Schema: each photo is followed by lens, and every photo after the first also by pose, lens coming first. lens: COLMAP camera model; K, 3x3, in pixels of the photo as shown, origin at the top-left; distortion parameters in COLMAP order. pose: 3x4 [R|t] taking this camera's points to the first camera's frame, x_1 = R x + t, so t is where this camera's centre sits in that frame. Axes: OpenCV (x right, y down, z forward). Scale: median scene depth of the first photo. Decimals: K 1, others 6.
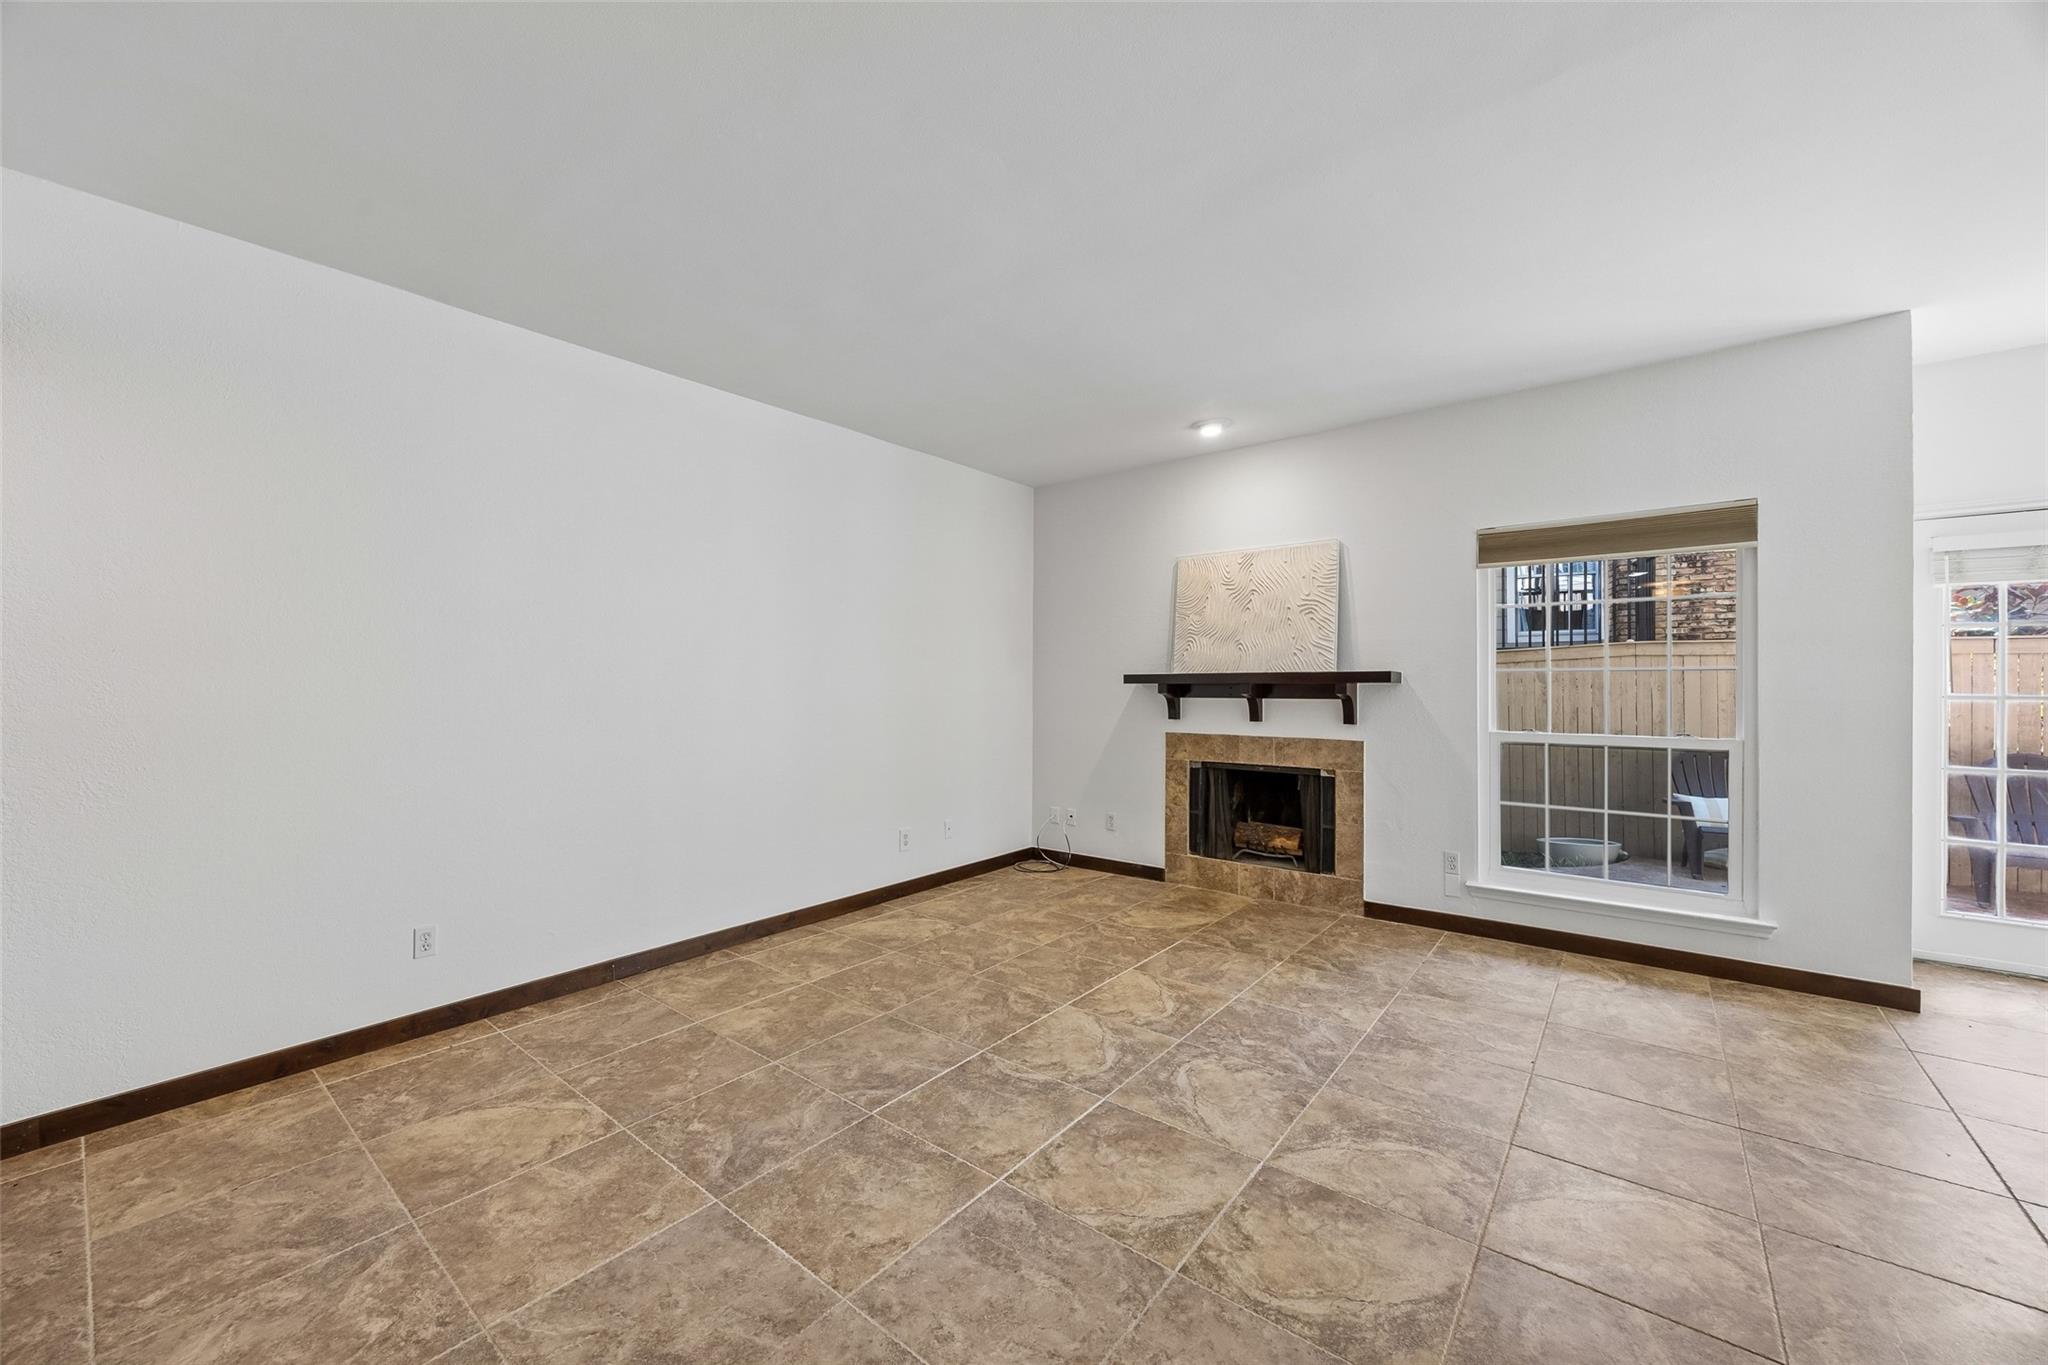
lens RADIAL K [[810.3, 0, 1033.5], [0, 810.3, 687.2], [0, 0, 1]] dist [0.013028, -0.002922]
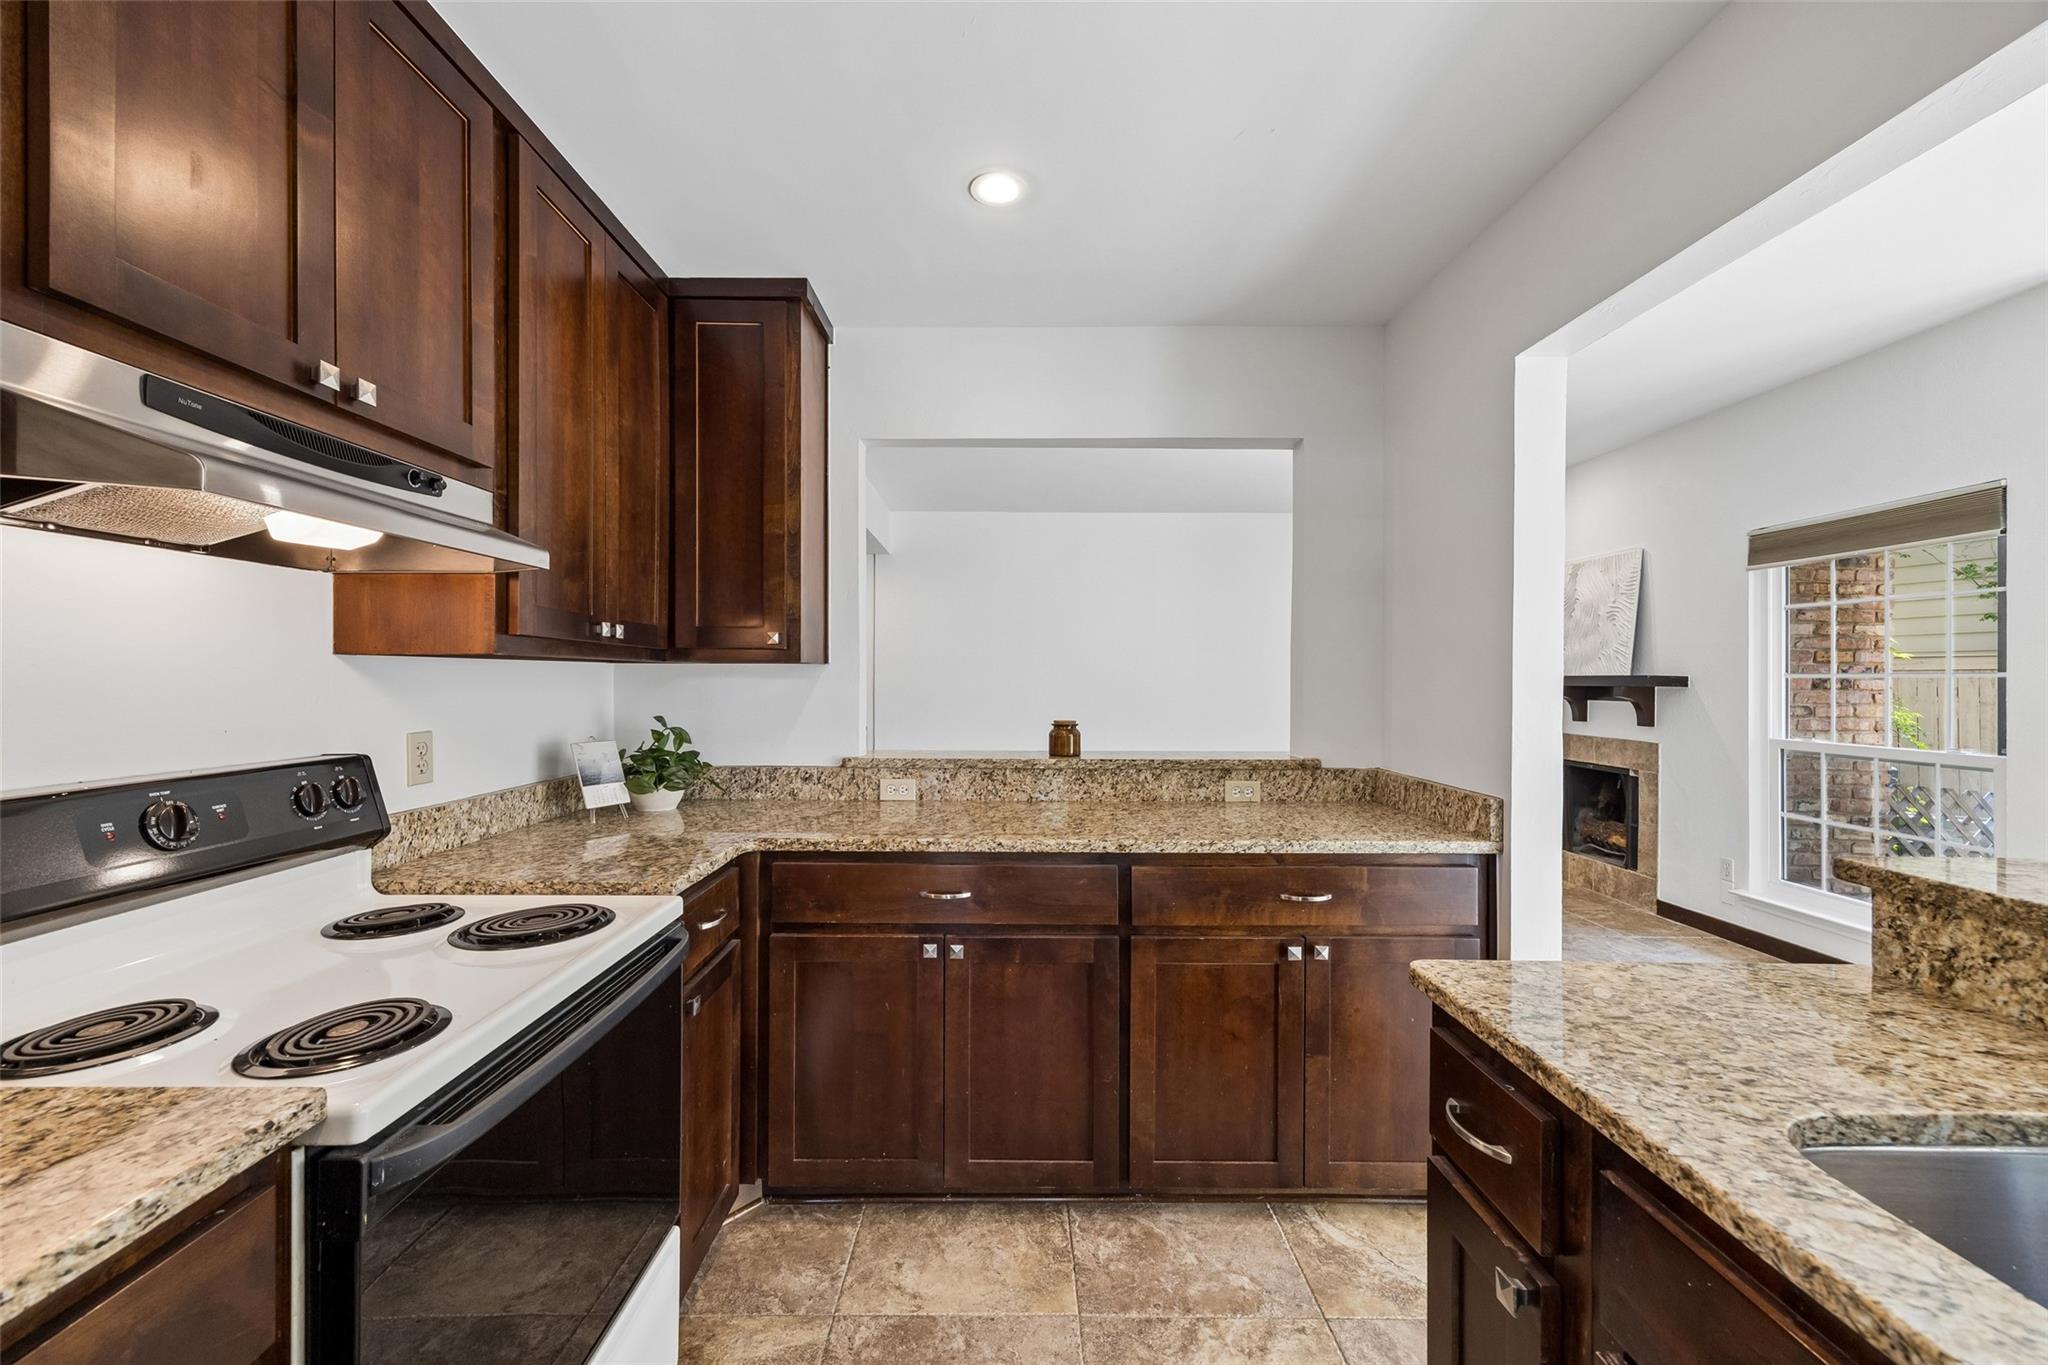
lens RADIAL K [[810.3, 0, 995.2], [0, 810.3, 677.6], [0, 0, 1]] dist [0.013028, -0.002922]
pose [[0.595636, 0.004252, -0.803243, 0.776467], [-0.012522, 0.999914, -0.003993, -0.002933], [0.803157, 0.012437, 0.595638, -0.310870]]
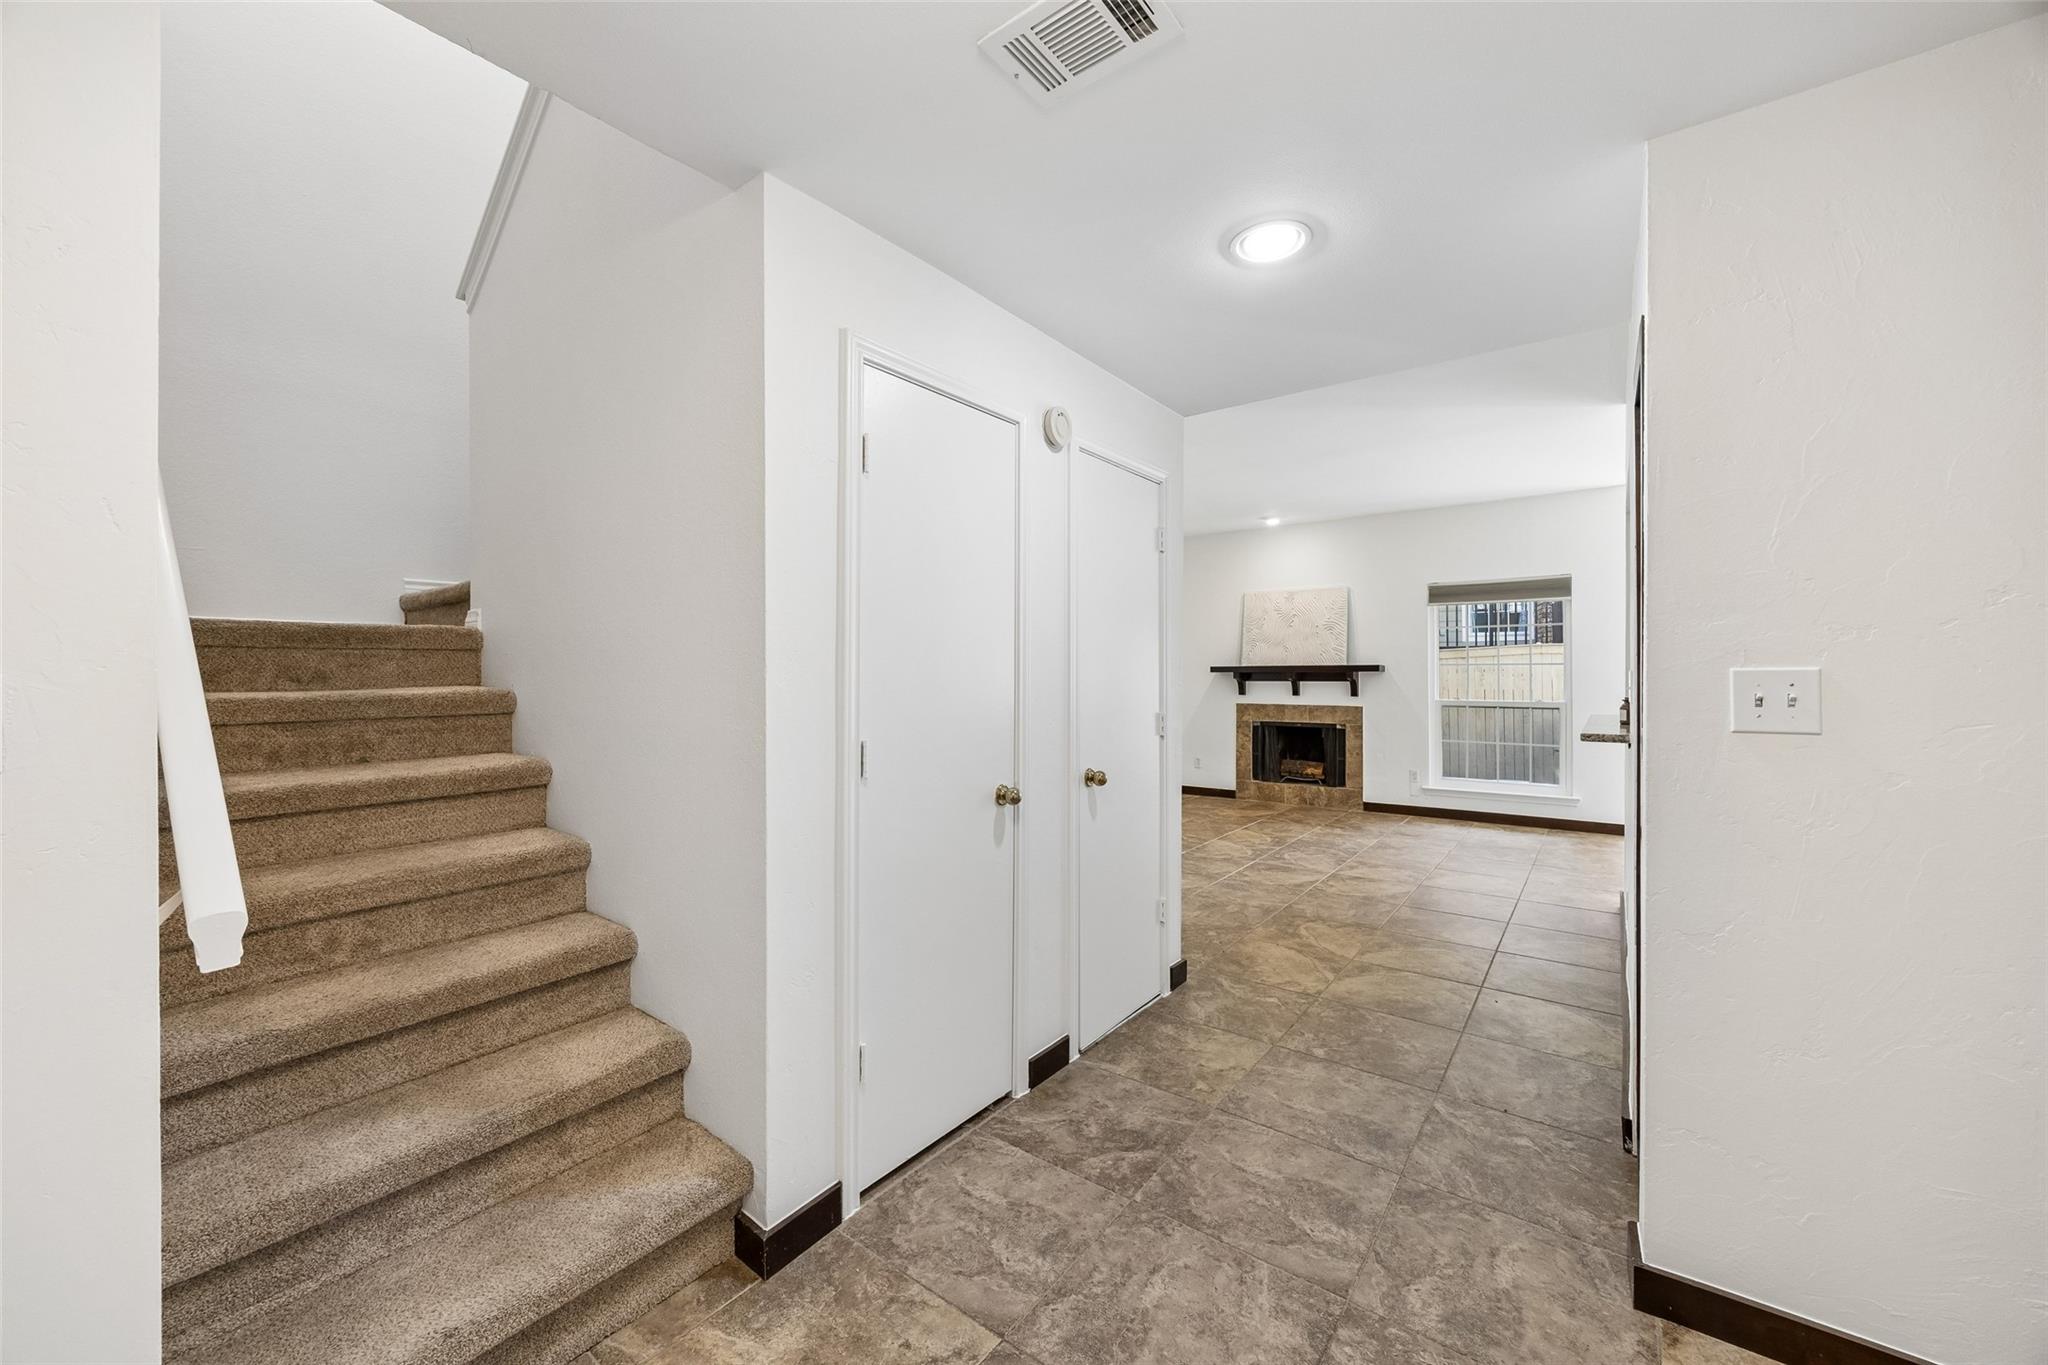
lens RADIAL K [[810.3, 0, 1015.7], [0, 810.3, 658.2], [0, 0, 1]] dist [0.013028, -0.002922]
pose [[0.999945, -0.001877, 0.010288, -0.348170], [0.002145, 0.999656, -0.026153, 0.008838], [-0.010235, 0.026174, 0.999605, -0.716949]]
